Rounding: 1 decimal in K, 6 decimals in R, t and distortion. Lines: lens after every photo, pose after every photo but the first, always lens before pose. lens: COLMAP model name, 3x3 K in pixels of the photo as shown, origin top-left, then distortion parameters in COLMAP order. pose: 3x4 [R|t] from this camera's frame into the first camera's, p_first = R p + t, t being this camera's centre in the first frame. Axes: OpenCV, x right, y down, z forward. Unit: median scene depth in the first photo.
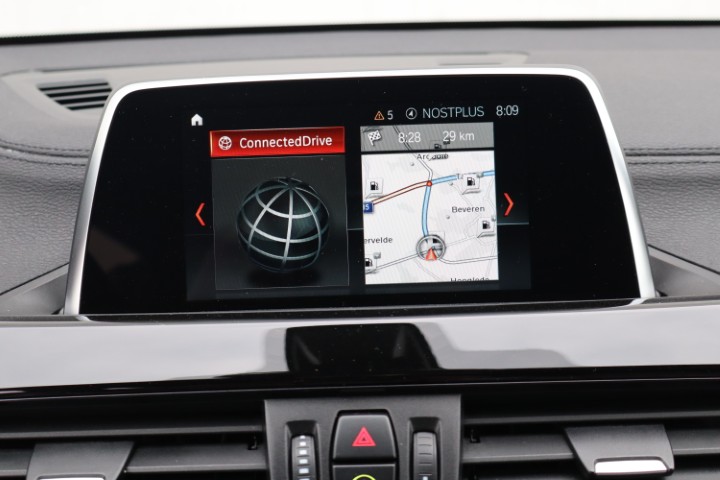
lens RADIAL K [[895.8, 0, 360.0], [0, 895.8, 240.0], [0, 0, 1]] dist [0.015658, -0.001631]
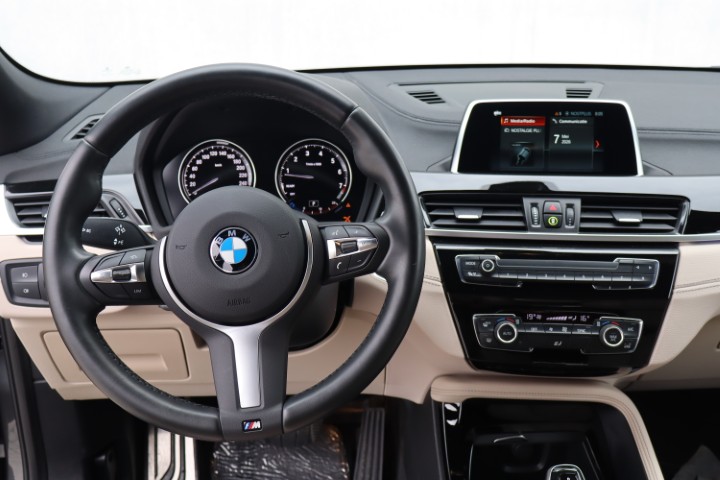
lens RADIAL K [[792.2, 0, 360.0], [0, 792.2, 240.0], [0, 0, 1]] dist [-0.000308, -0.001517]
pose [[0.995878, 0.052388, -0.074049, -0.472891], [-0.047579, 0.996732, 0.065281, 0.165070], [0.077227, -0.061489, 0.995116, -1.986265]]
